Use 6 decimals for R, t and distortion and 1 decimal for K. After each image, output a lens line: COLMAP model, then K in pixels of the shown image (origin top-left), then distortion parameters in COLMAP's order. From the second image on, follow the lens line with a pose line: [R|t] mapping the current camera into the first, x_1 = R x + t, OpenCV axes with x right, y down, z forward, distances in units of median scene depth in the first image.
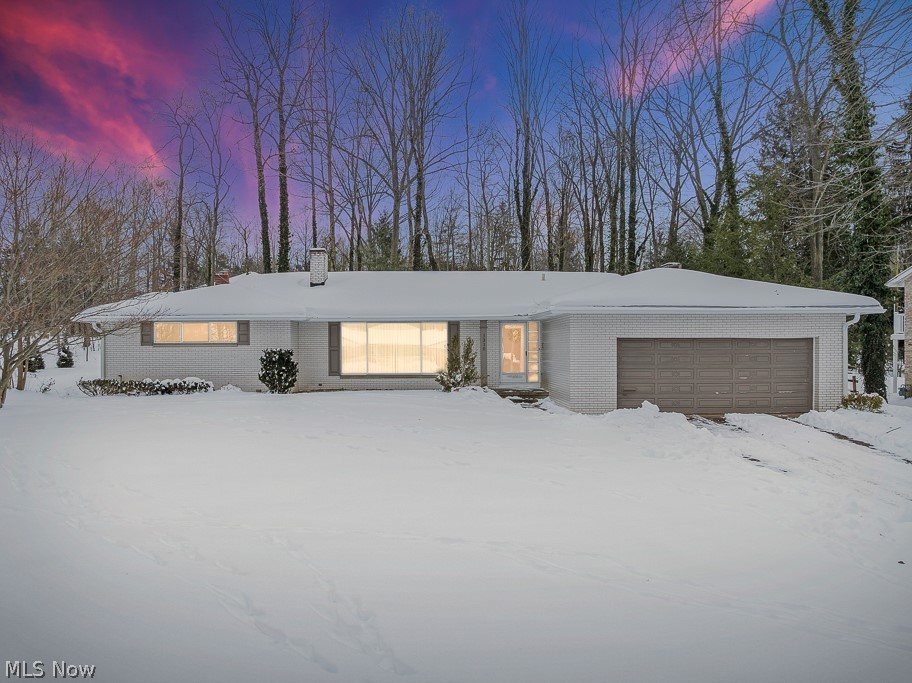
lens RADIAL K [[748.9, 0, 456.0], [0, 748.9, 341.5], [0, 0, 1]] dist [-0.045121, -0.002587]
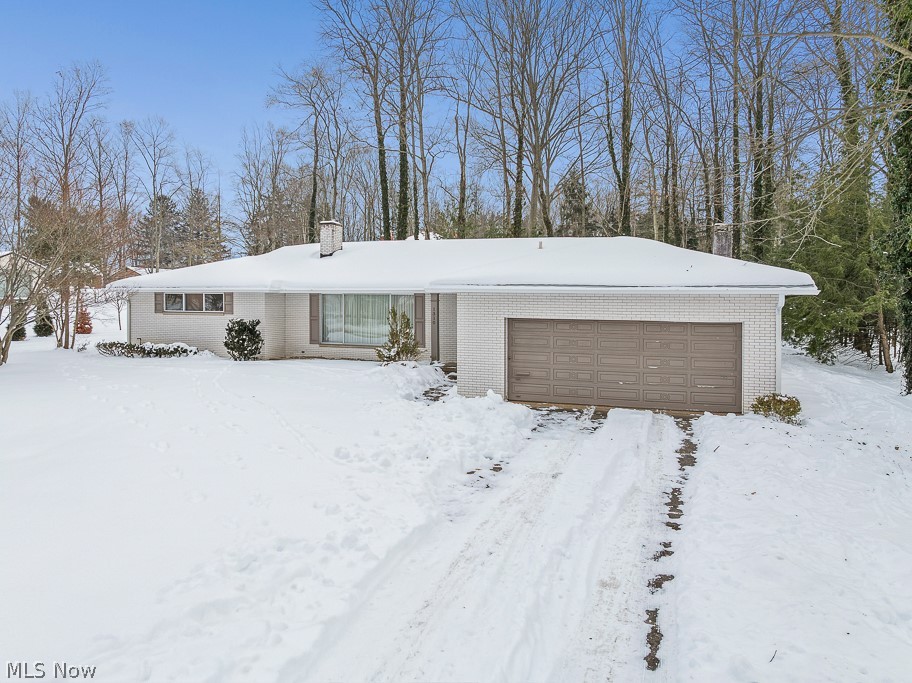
lens RADIAL K [[746.0, 0, 456.6], [0, 746.0, 293.6], [0, 0, 1]] dist [-0.001714, -0.001389]
pose [[0.931014, 0.009341, -0.364864, 0.445980], [-0.007992, 0.999955, 0.005207, -0.035409], [0.364896, -0.001932, 0.931046, 0.105030]]
